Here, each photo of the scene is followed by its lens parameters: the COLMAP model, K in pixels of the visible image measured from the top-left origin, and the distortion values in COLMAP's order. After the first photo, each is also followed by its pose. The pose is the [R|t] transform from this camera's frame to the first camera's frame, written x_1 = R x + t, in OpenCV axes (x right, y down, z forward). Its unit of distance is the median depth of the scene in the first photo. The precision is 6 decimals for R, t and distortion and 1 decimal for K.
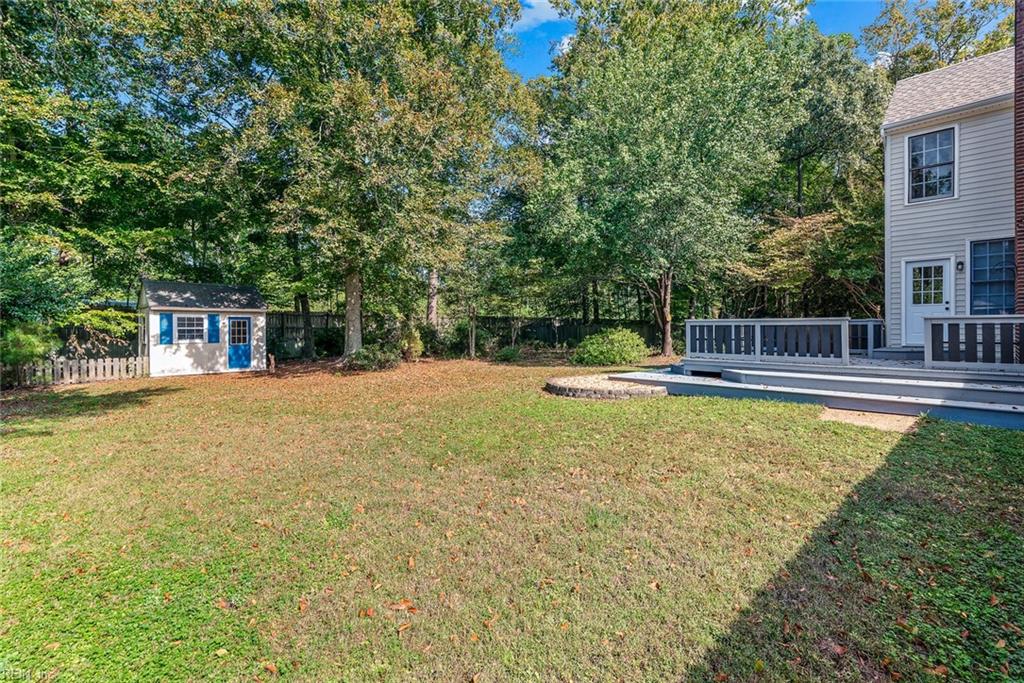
lens RADIAL K [[469.3, 0, 511.5], [0, 469.3, 332.4], [0, 0, 1]] dist [0.000428, 0.000056]
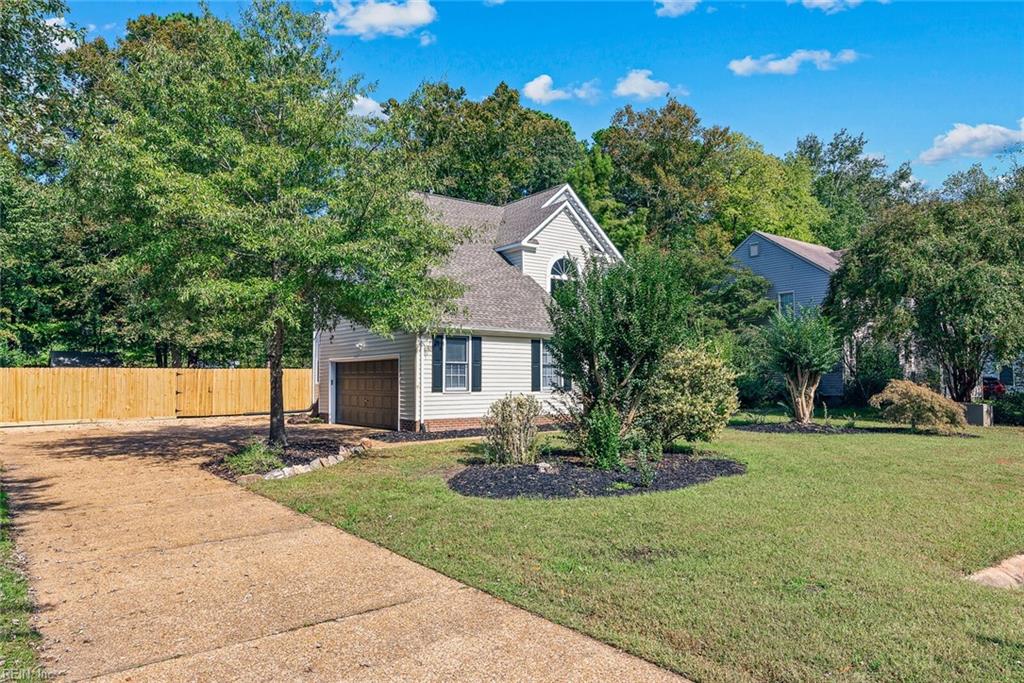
lens RADIAL K [[702.4, 0, 511.7], [0, 702.4, 346.4], [0, 0, 1]] dist [-0.002286, -0.000727]
pose [[0.987162, 0.001291, -0.159714, 1.291948], [-0.009573, 0.998648, -0.051098, -0.012193], [0.159432, 0.051971, 0.985840, -1.270576]]
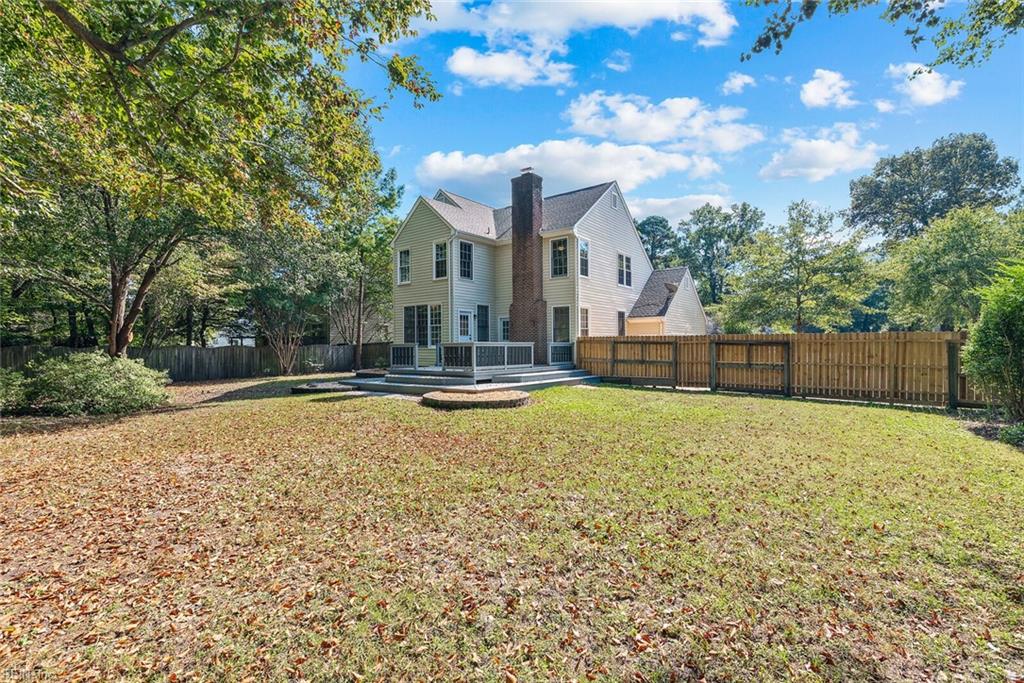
lens RADIAL K [[469.3, 0, 511.6], [0, 469.3, 344.1], [0, 0, 1]] dist [0.000428, 0.000056]
pose [[-0.112398, 0.009481, 0.993618, -0.758054], [0.017616, 0.999816, -0.007547, -0.008210], [-0.993507, 0.016656, -0.112545, 0.823653]]
